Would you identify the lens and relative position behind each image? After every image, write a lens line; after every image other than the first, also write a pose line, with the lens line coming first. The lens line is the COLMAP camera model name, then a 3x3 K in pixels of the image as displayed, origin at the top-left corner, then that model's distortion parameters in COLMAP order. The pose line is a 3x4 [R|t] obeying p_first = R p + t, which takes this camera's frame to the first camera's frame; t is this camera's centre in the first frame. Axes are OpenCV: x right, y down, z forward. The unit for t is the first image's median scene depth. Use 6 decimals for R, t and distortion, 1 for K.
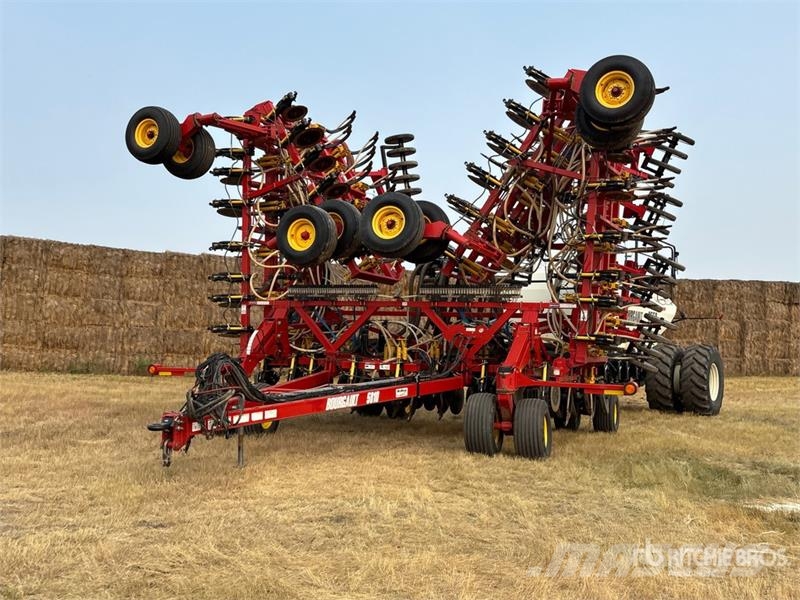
lens RADIAL K [[822.8, 0, 400.0], [0, 822.8, 300.0], [0, 0, 1]] dist [0.063225, 0.002603]
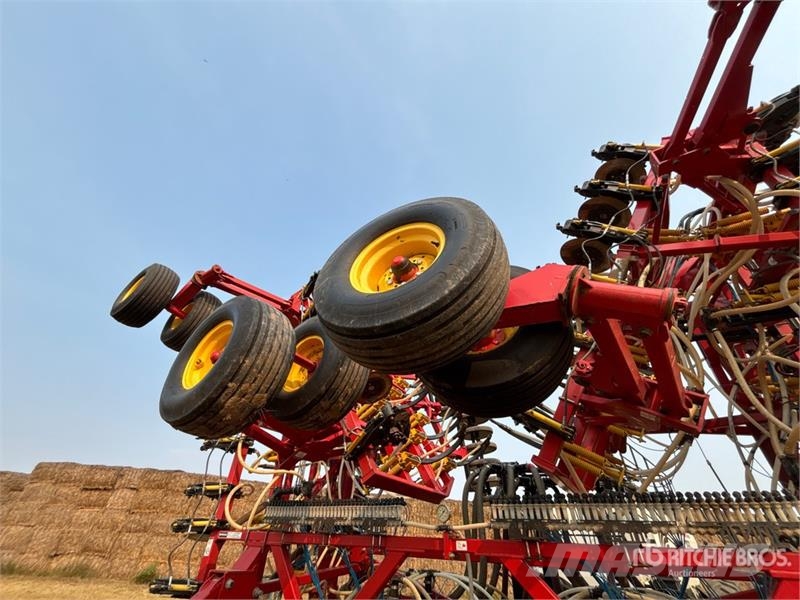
lens RADIAL K [[328.3, 0, 400.0], [0, 328.3, 300.0], [0, 0, 1]] dist [0.001861, 0.000205]
pose [[0.991339, -0.069364, -0.111514, 0.001491], [-0.004856, 0.829194, -0.558940, -0.005653], [0.131237, 0.554640, 0.821676, 0.705858]]
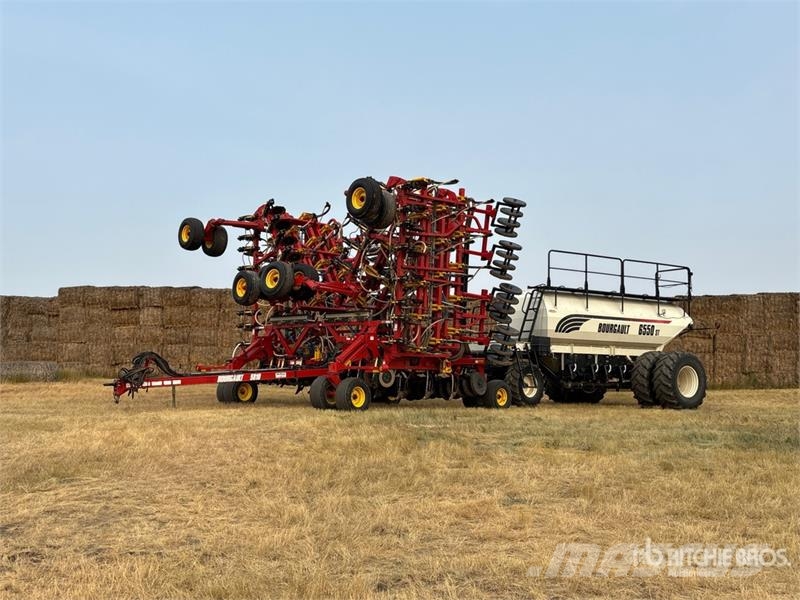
lens RADIAL K [[822.8, 0, 400.0], [0, 822.8, 300.0], [0, 0, 1]] dist [0.063225, 0.002603]
pose [[0.928443, -0.048789, -0.368257, 0.693648], [0.035182, 0.998430, -0.043578, 0.029791], [0.369805, 0.027504, 0.928702, -0.420213]]
